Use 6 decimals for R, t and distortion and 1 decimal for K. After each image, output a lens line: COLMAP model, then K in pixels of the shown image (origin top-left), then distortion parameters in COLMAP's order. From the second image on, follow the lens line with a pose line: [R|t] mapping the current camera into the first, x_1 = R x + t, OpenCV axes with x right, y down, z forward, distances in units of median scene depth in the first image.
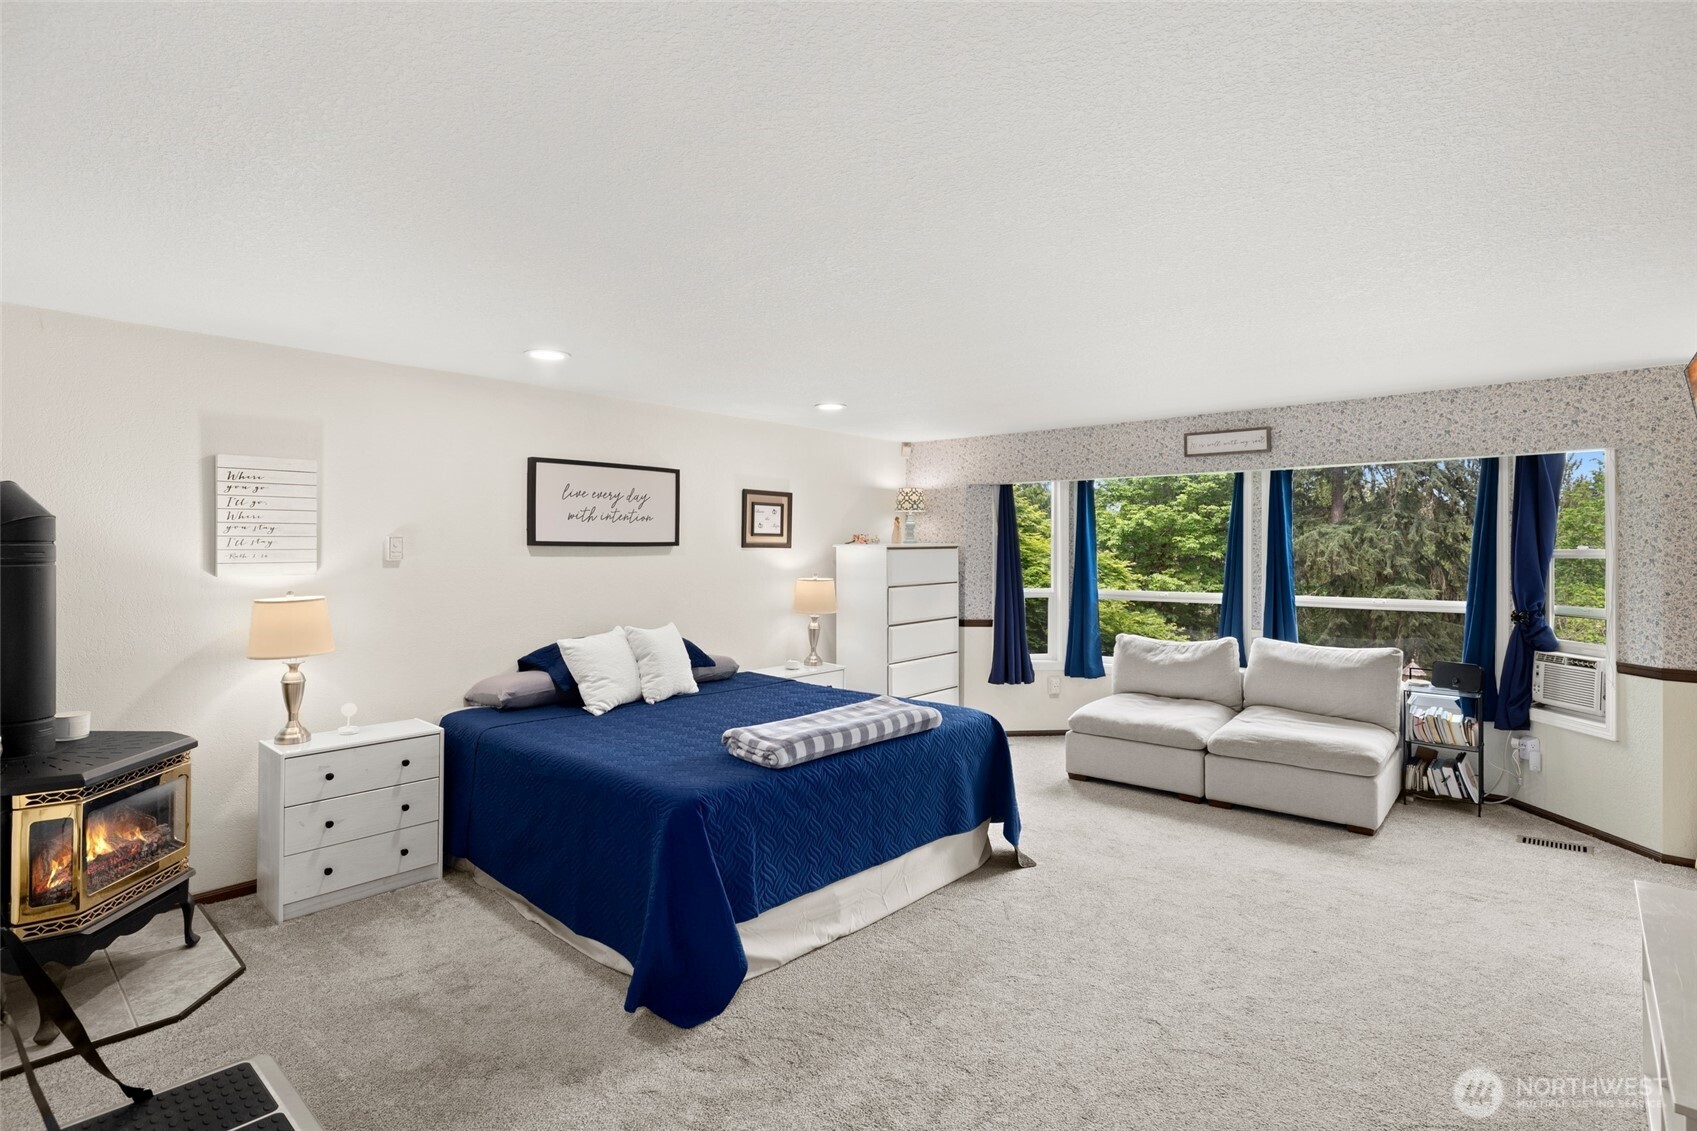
lens RADIAL K [[827.9, 0, 847.3], [0, 827.9, 554.1], [0, 0, 1]] dist [-0.000577, 0.000025]
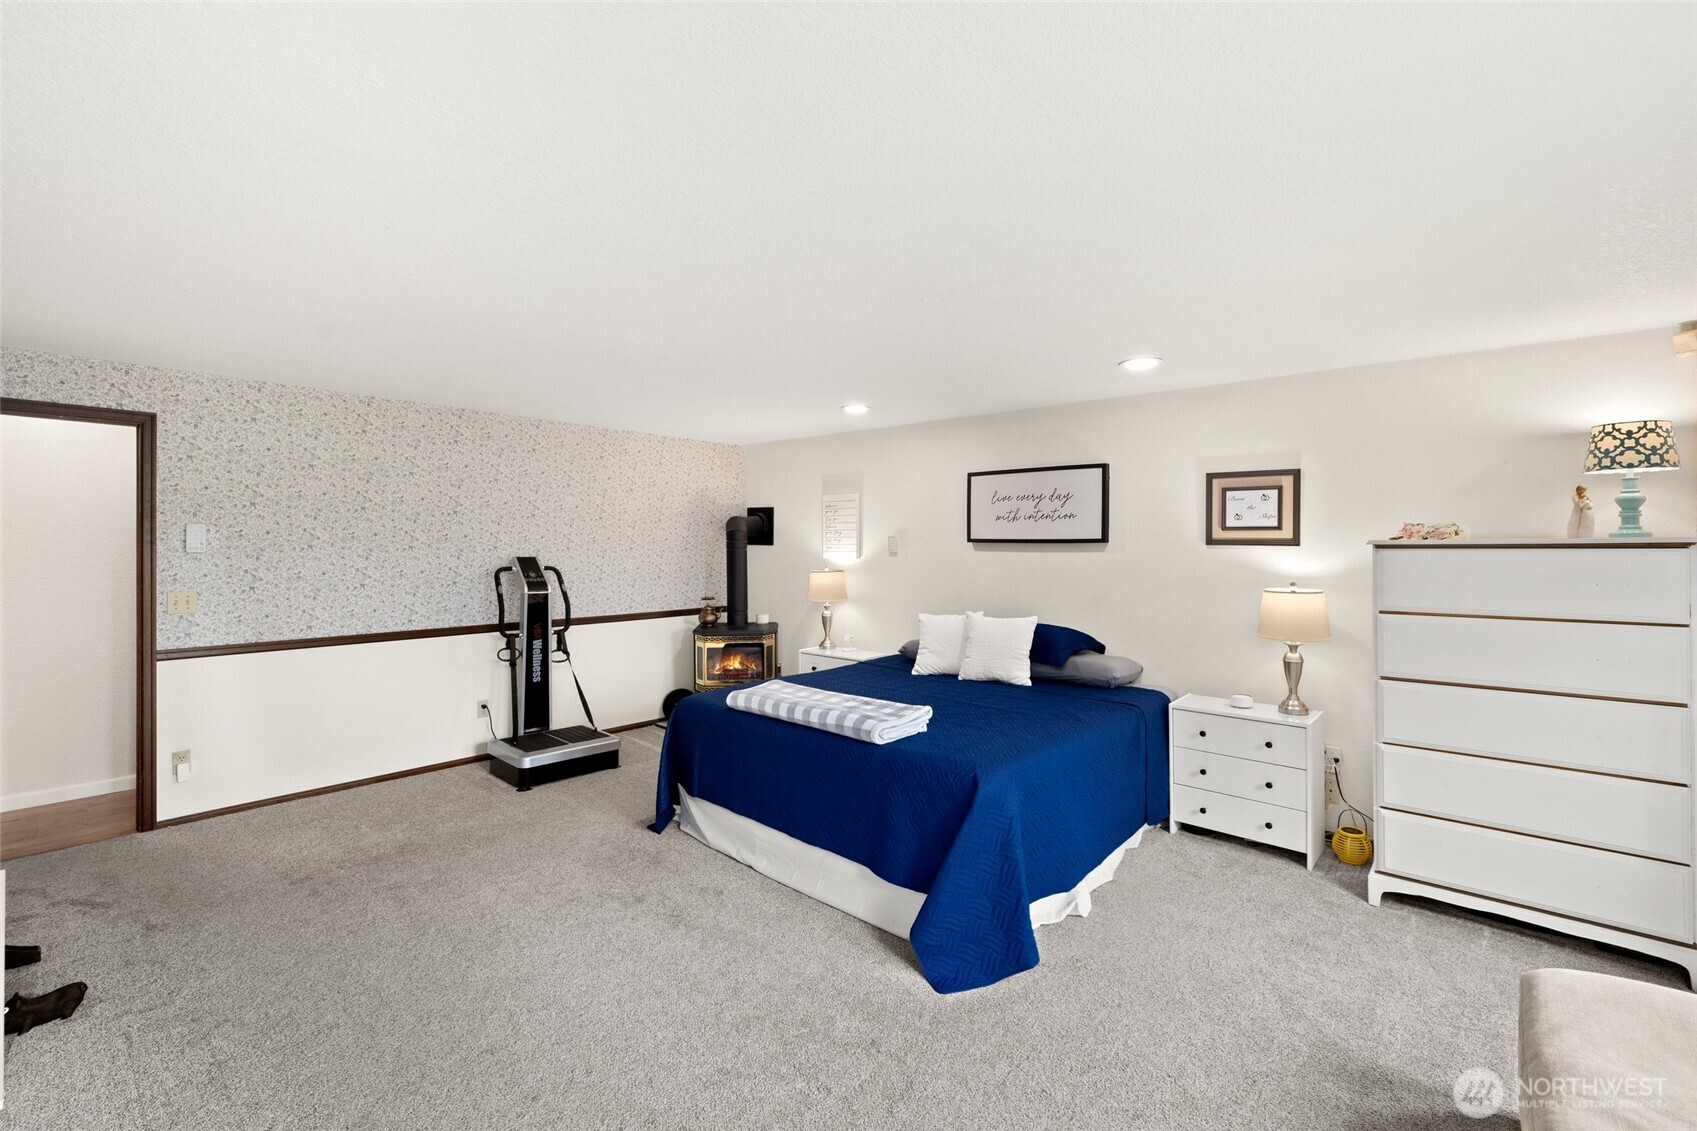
lens RADIAL K [[726.3, 0, 846.9], [0, 726.3, 553.3], [0, 0, 1]] dist [0.001641, 0.000264]
pose [[0.014798, 0.013699, -0.999797, 0.665476], [-0.011187, 0.999846, 0.013534, -0.005647], [0.999828, 0.010984, 0.014949, 0.713346]]
